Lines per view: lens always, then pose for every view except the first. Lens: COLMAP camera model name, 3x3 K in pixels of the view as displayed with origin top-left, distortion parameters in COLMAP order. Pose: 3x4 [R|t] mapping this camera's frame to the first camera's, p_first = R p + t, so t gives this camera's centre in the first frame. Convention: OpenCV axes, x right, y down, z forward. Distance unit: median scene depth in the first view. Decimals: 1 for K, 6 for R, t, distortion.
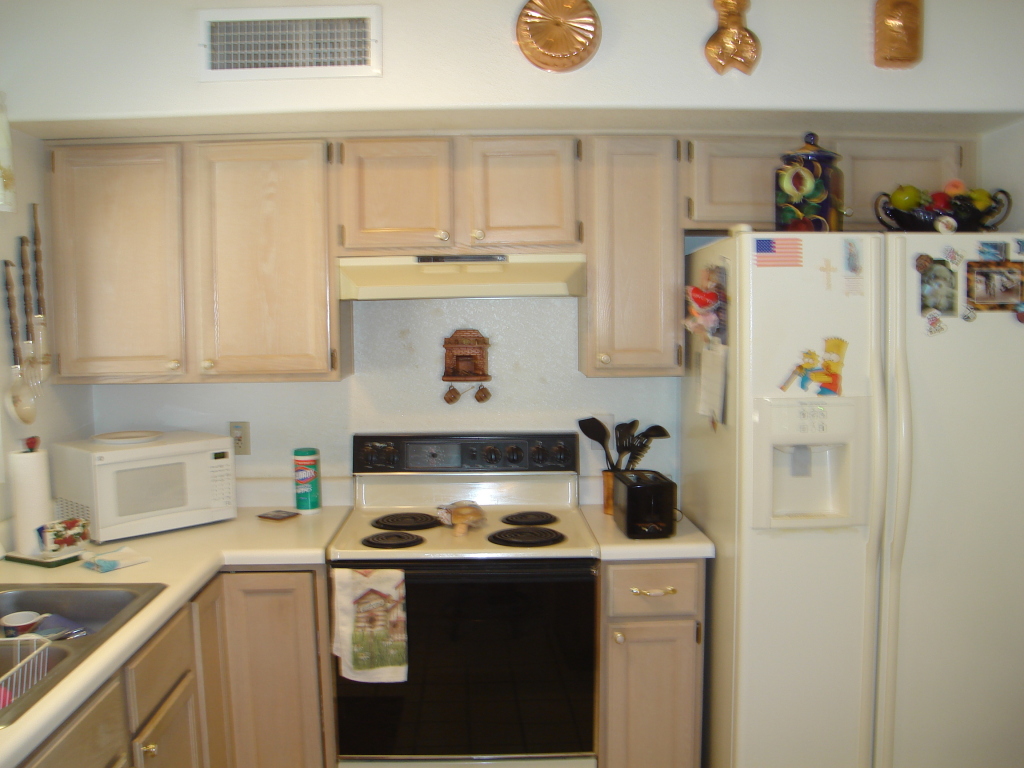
lens RADIAL K [[931.6, 0, 498.9], [0, 931.6, 385.6], [0, 0, 1]] dist [-0.189890, 0.156494]
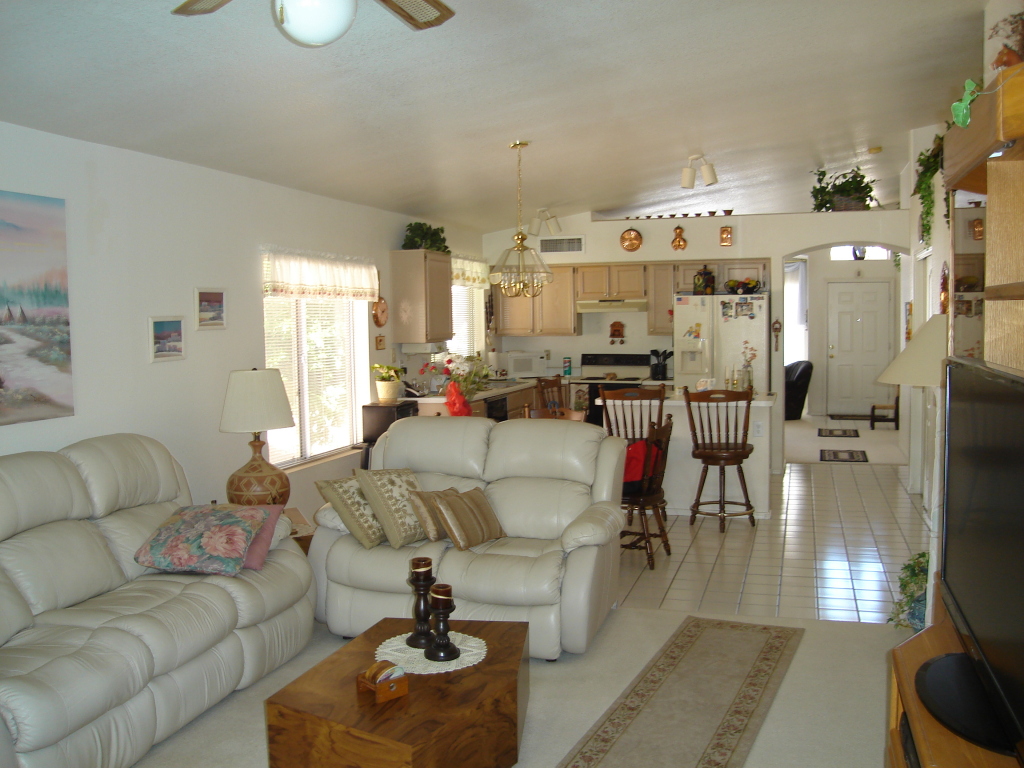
lens RADIAL K [[931.6, 0, 498.9], [0, 931.6, 385.6], [0, 0, 1]] dist [-0.189890, 0.156494]
pose [[0.943764, 0.023333, -0.329795, 0.778960], [-0.023112, 0.999722, 0.004592, 0.188888], [0.329810, 0.003289, 0.944041, -2.626679]]
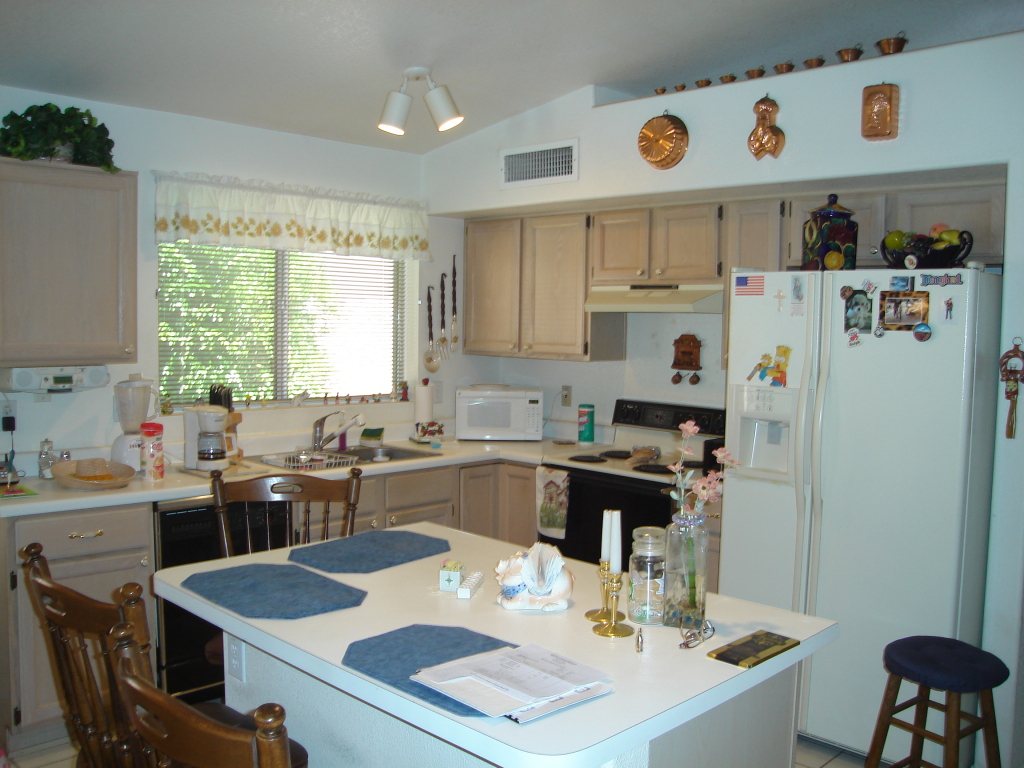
lens RADIAL K [[931.6, 0, 498.9], [0, 931.6, 385.6], [0, 0, 1]] dist [-0.189890, 0.156494]
pose [[0.693067, 0.076813, -0.716770, 0.983457], [-0.080919, 0.996312, 0.028527, 0.003568], [0.716318, 0.038229, 0.696726, -0.273480]]
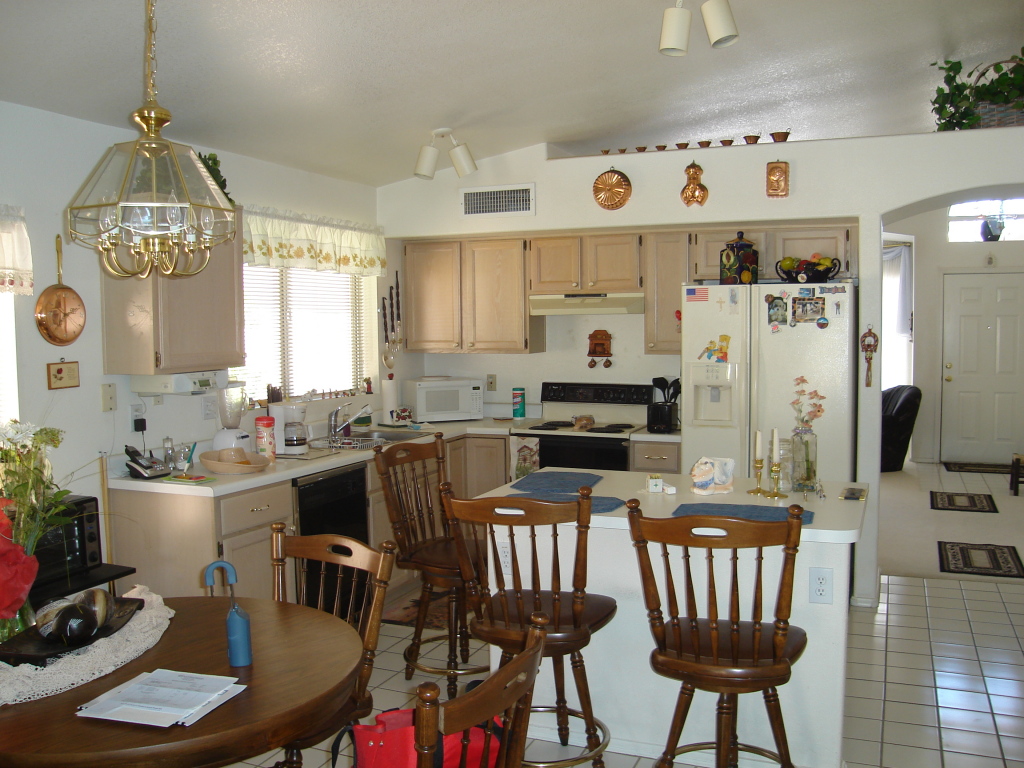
lens RADIAL K [[931.6, 0, 498.9], [0, 931.6, 385.6], [0, 0, 1]] dist [-0.189890, 0.156494]
pose [[0.909042, 0.032679, -0.415422, 0.709049], [-0.033208, 0.999431, 0.005951, 0.062252], [0.415380, 0.008386, 0.909609, -1.039350]]
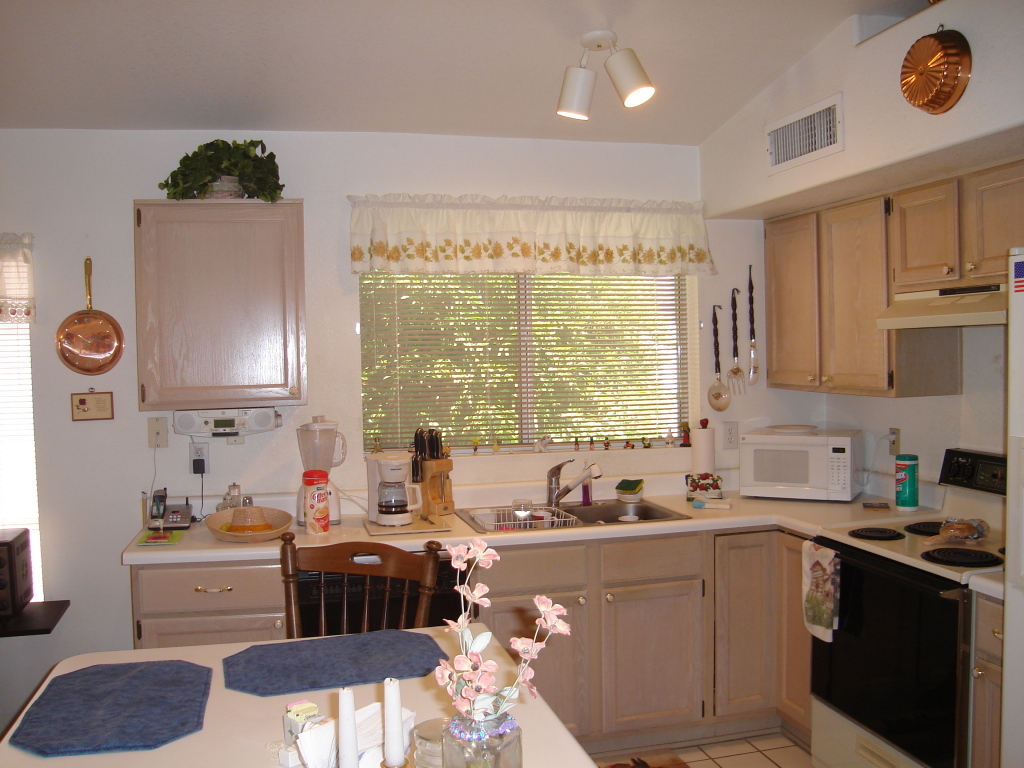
lens RADIAL K [[931.6, 0, 498.9], [0, 931.6, 385.6], [0, 0, 1]] dist [-0.189890, 0.156494]
pose [[0.214971, 0.047166, -0.975481, 0.932835], [-0.056220, 0.997774, 0.035855, -0.037131], [0.975001, 0.047134, 0.217144, 0.282362]]
